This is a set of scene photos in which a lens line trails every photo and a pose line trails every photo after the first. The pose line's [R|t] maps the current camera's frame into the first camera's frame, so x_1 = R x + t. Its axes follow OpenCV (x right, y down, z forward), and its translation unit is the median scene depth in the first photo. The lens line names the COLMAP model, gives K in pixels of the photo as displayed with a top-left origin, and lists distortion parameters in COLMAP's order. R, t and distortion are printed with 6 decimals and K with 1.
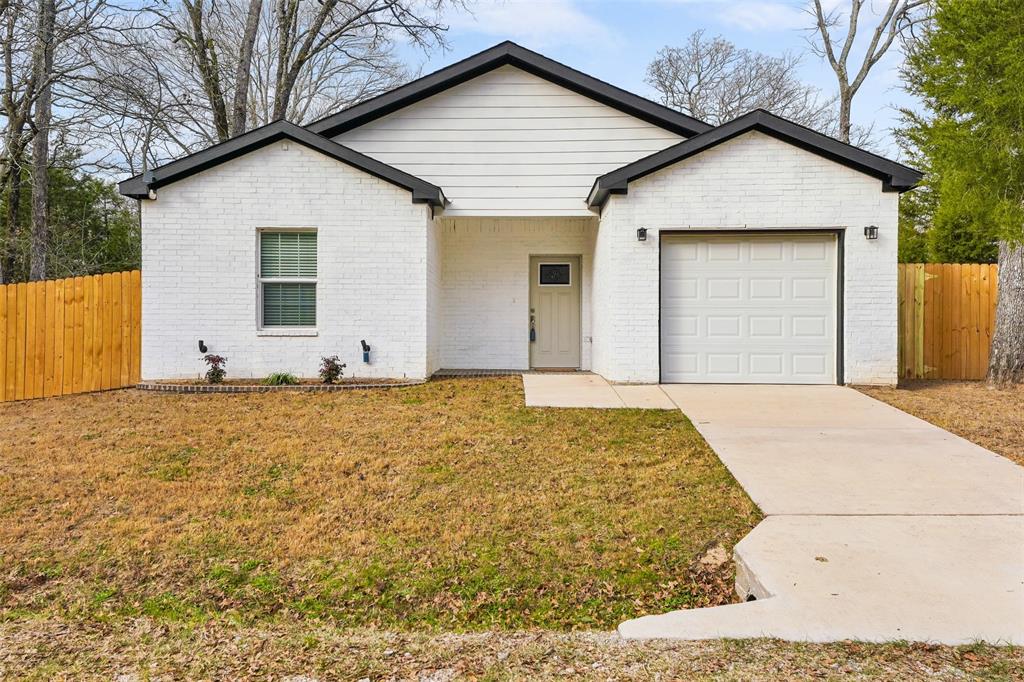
lens RADIAL K [[793.5, 0, 512.0], [0, 793.5, 331.9], [0, 0, 1]] dist [0.081988, 0.000713]
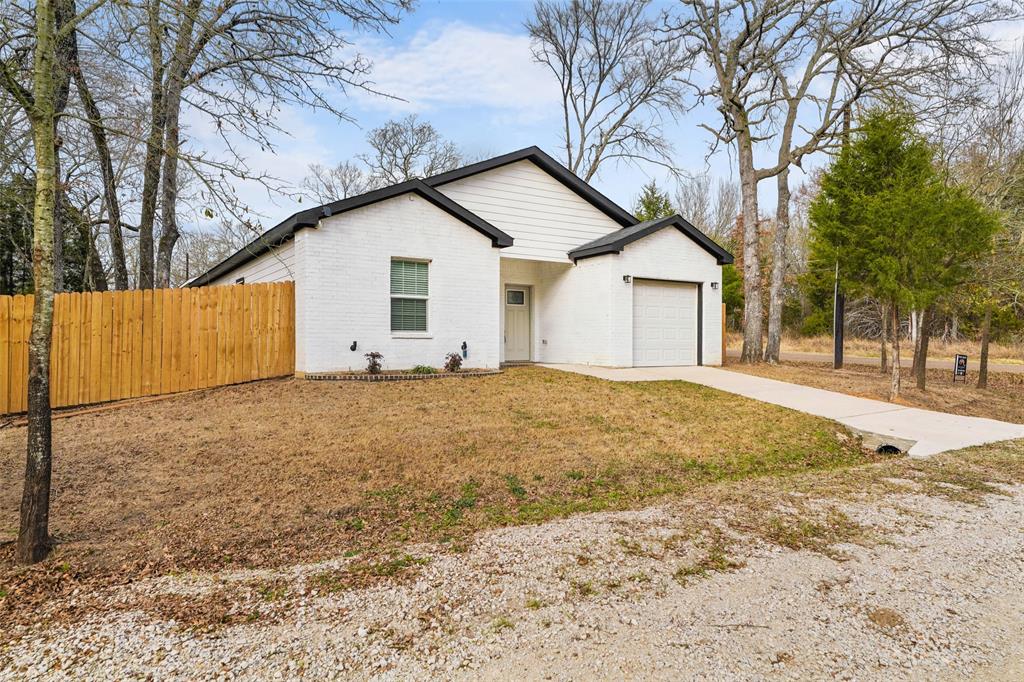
lens RADIAL K [[641.4, 0, 511.4], [0, 641.4, 342.3], [0, 0, 1]] dist [0.002857, 0.000328]
pose [[0.829613, 0.001122, 0.558338, -0.745685], [-0.005713, 0.999963, 0.006481, 0.004301], [-0.558310, -0.008566, 0.829588, 0.007581]]
